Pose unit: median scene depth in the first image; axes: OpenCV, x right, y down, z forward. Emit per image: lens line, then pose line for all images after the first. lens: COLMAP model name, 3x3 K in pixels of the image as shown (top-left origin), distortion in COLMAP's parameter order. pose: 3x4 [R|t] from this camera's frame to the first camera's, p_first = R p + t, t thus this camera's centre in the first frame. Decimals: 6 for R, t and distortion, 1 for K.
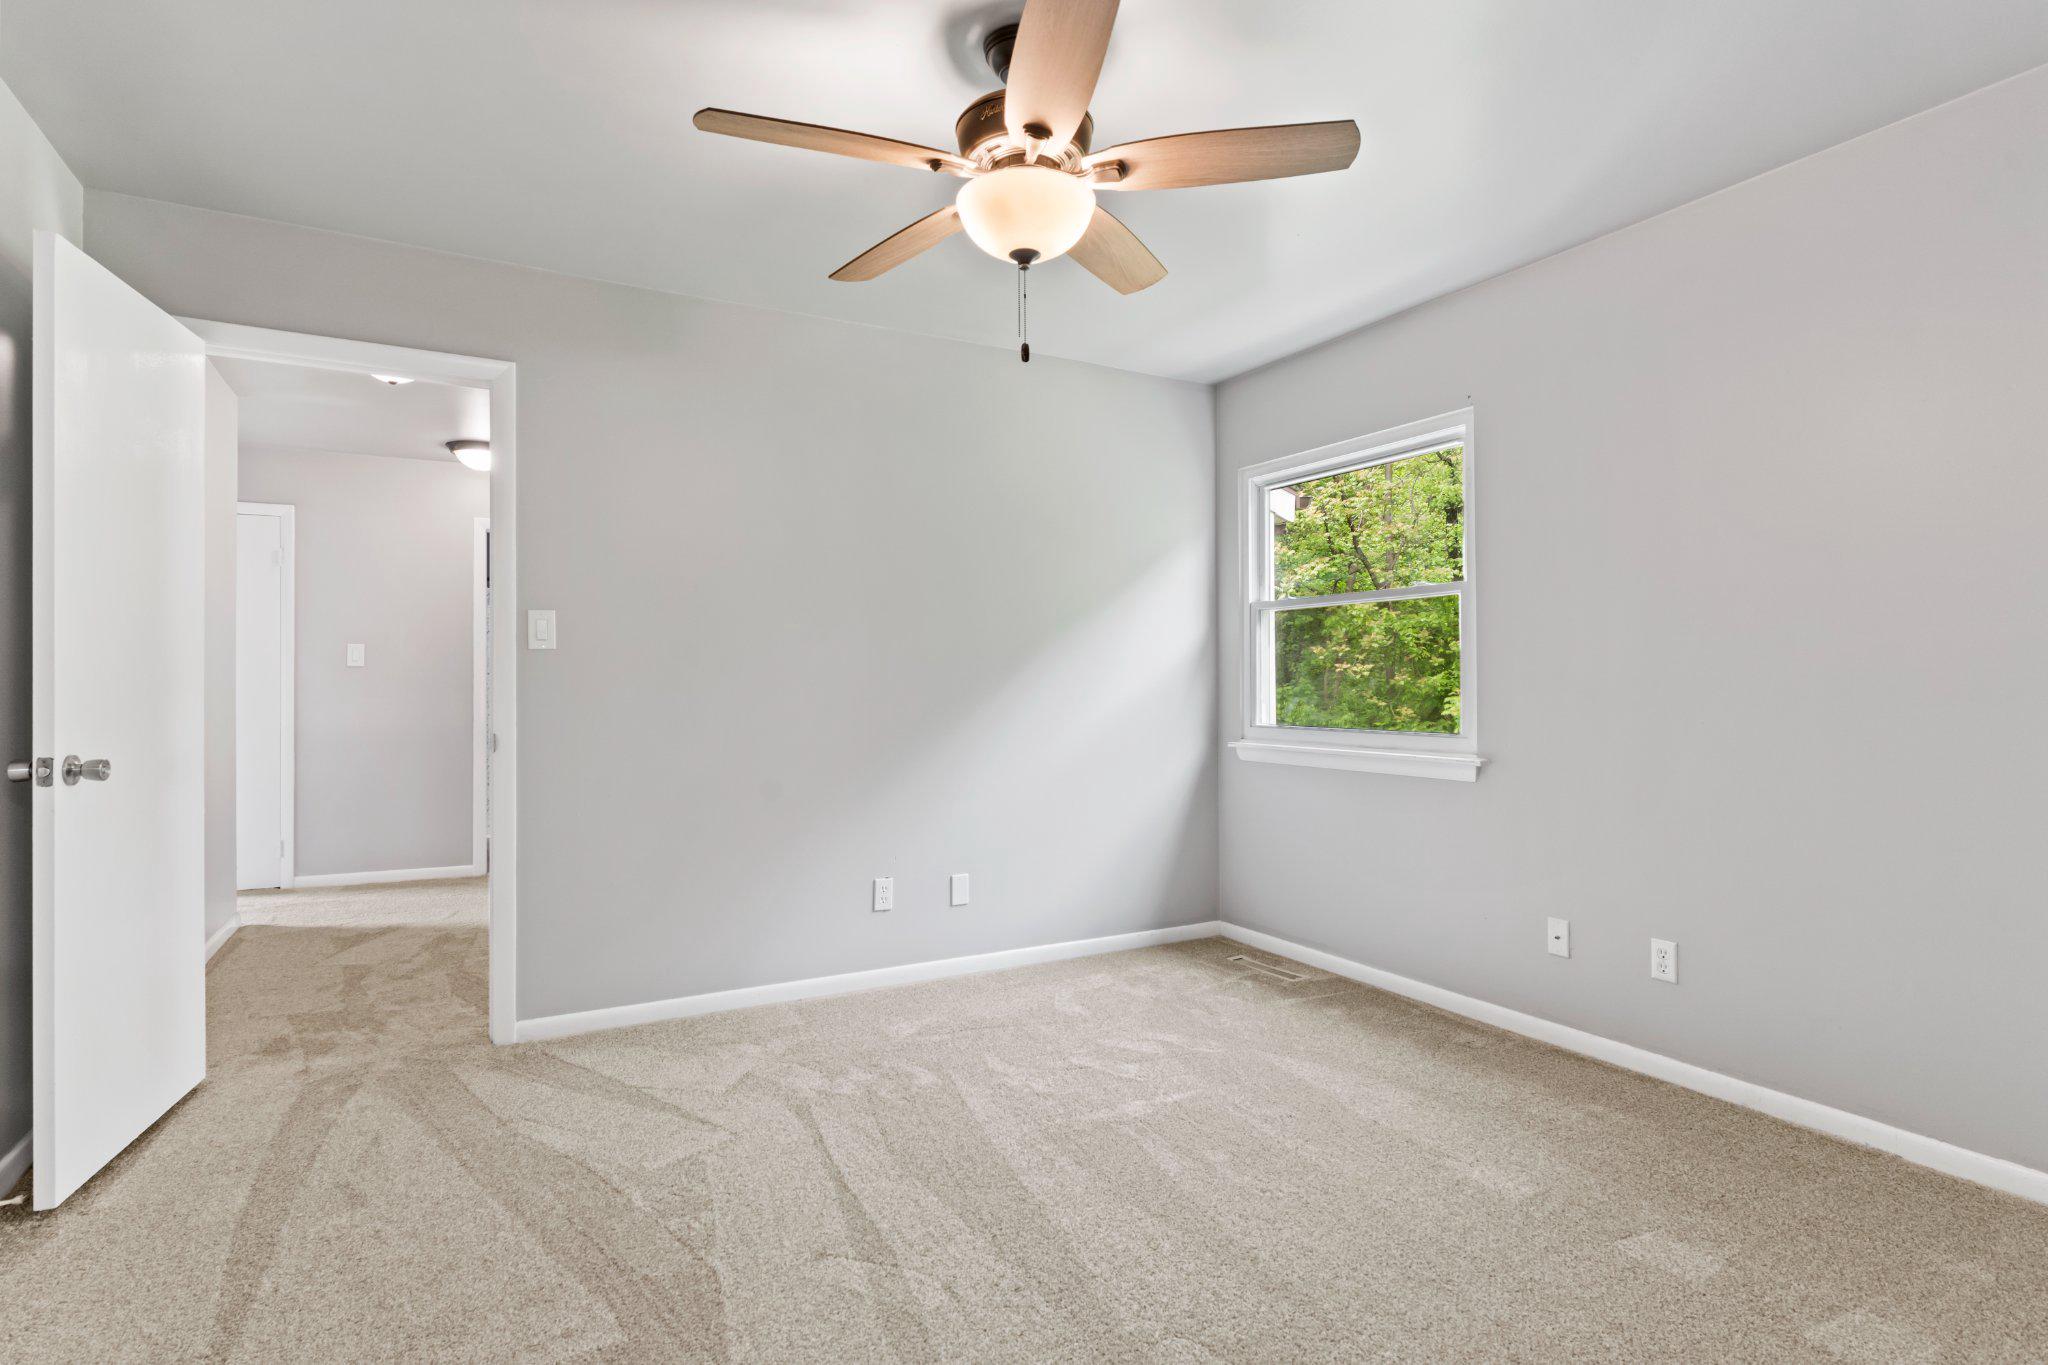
lens RADIAL K [[1055.1, 0, 1020.9], [0, 1055.1, 684.2], [0, 0, 1]] dist [-0.002405, 0.000606]
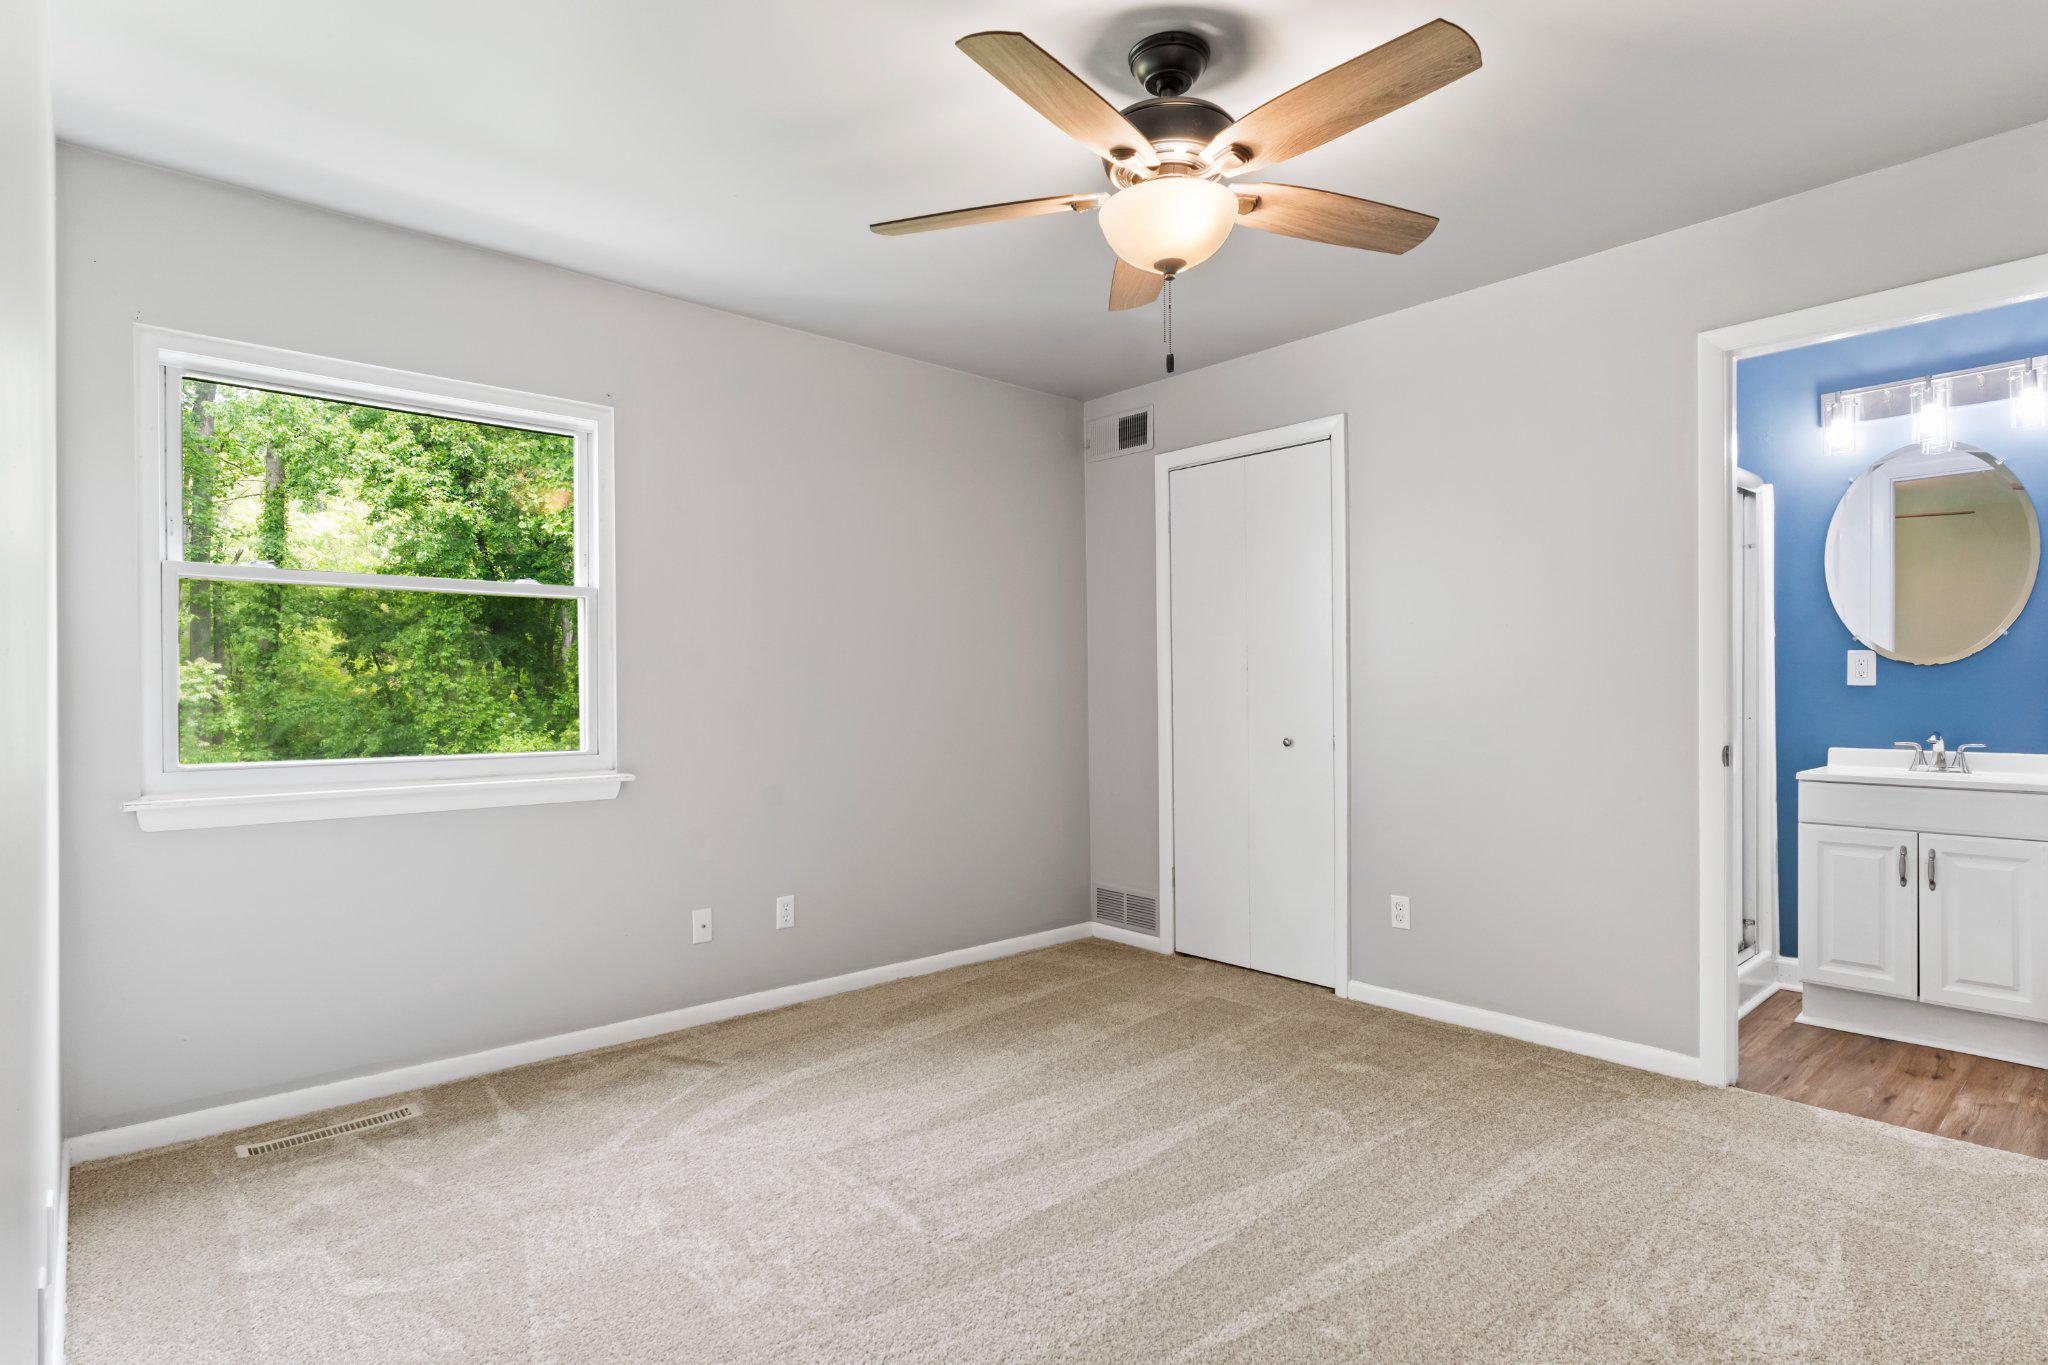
lens RADIAL K [[1055.1, 0, 1017.4], [0, 1055.1, 690.3], [0, 0, 1]] dist [-0.002405, 0.000606]
pose [[-0.229669, -0.004913, 0.973256, -0.588895], [-0.005472, 0.999978, 0.003757, -0.011736], [-0.973253, -0.004463, -0.229691, 0.858648]]
